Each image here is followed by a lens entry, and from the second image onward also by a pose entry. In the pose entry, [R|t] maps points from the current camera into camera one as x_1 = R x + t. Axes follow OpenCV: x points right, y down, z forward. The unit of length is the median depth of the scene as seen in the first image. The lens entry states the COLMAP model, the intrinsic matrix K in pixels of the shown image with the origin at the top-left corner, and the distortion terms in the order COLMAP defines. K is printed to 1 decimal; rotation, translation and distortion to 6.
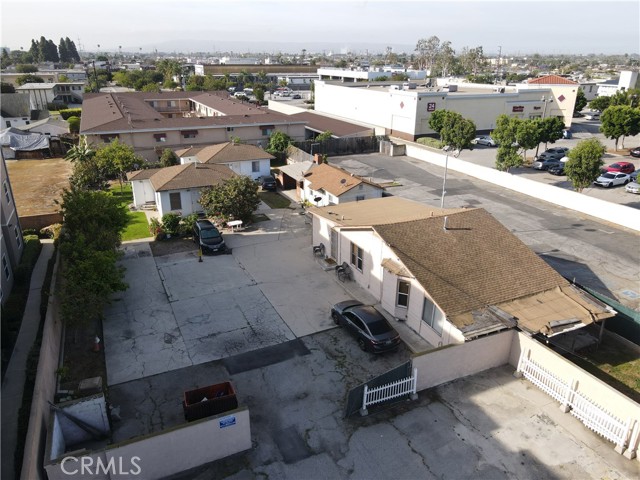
lens RADIAL K [[471.1, 0, 316.1], [0, 471.1, 238.8], [0, 0, 1]] dist [0.000082, 0.021962]
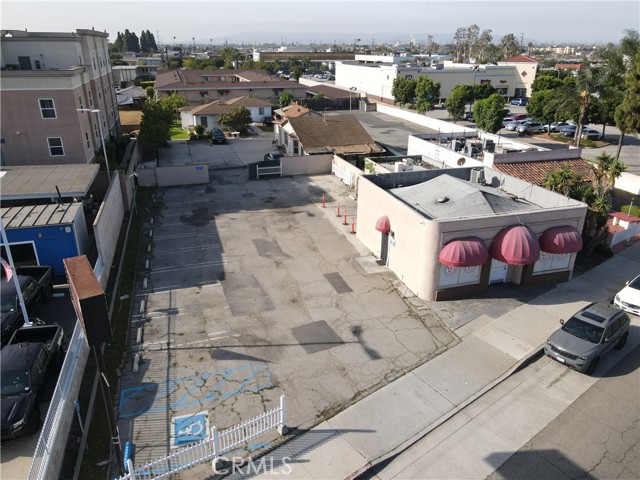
lens RADIAL K [[471.1, 0, 314.7], [0, 471.1, 238.0], [0, 0, 1]] dist [0.000082, 0.021962]
pose [[0.990589, 0.048422, -0.128019, 0.392645], [-0.046548, 0.998761, 0.017596, 0.338906], [0.128712, -0.011471, 0.991616, -0.750324]]
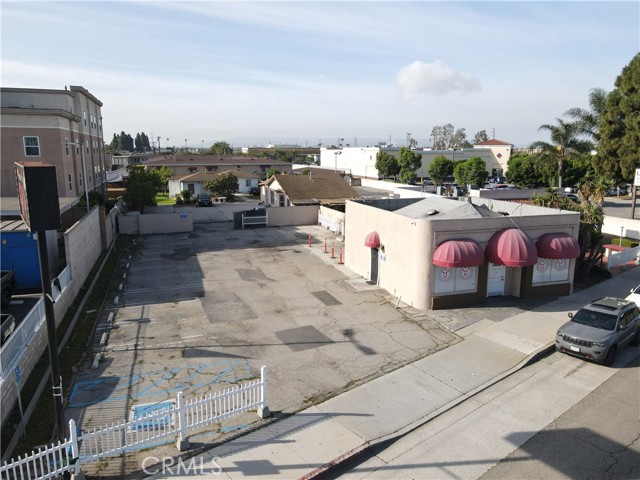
lens RADIAL K [[471.1, 0, 314.5], [0, 471.1, 239.0], [0, 0, 1]] dist [0.000082, 0.021962]
pose [[0.994090, 0.017375, -0.107157, 0.392681], [-0.036786, 0.982622, -0.181935, 0.462096], [0.102134, 0.184801, 0.977454, -0.702585]]
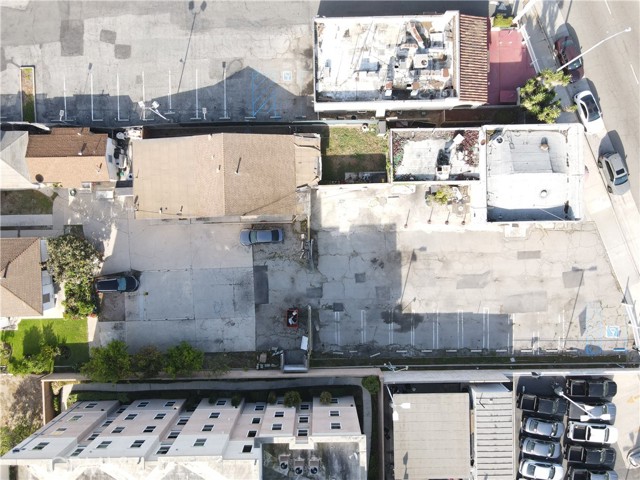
lens RADIAL K [[471.1, 0, 316.0], [0, 471.1, 235.4], [0, 0, 1]] dist [0.000082, 0.021962]
pose [[0.394949, -0.918242, -0.029095, 0.177811], [0.338020, 0.115793, 0.933988, -1.140963], [-0.854259, -0.378712, 0.356117, 0.056759]]
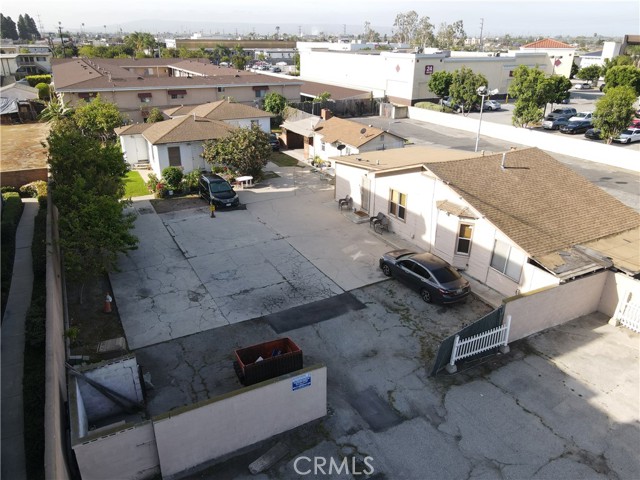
lens RADIAL K [[471.1, 0, 316.3], [0, 471.1, 238.3], [0, 0, 1]] dist [0.000082, 0.021962]
pose [[0.998297, -0.020252, 0.054702, -0.096123], [0.018498, 0.999304, 0.032384, 0.058982], [-0.055319, -0.031317, 0.997977, 0.106747]]
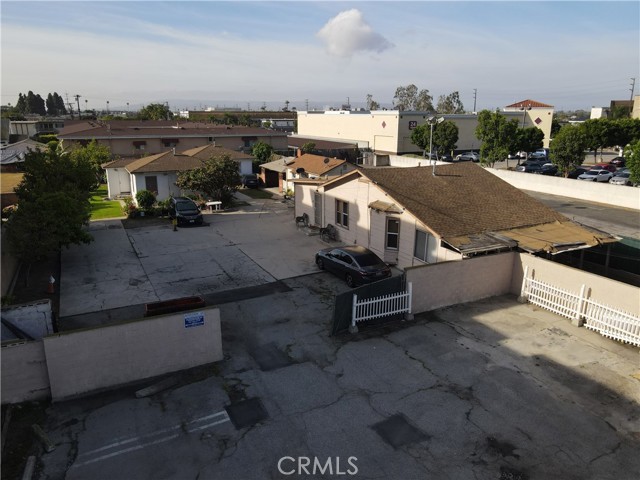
lens RADIAL K [[471.1, 0, 316.2], [0, 471.1, 239.5], [0, 0, 1]] dist [0.000082, 0.021962]
pose [[0.999400, -0.011233, 0.032767, 0.003108], [0.014774, 0.993831, -0.109916, 0.161931], [-0.031331, 0.110334, 0.993401, 0.062224]]
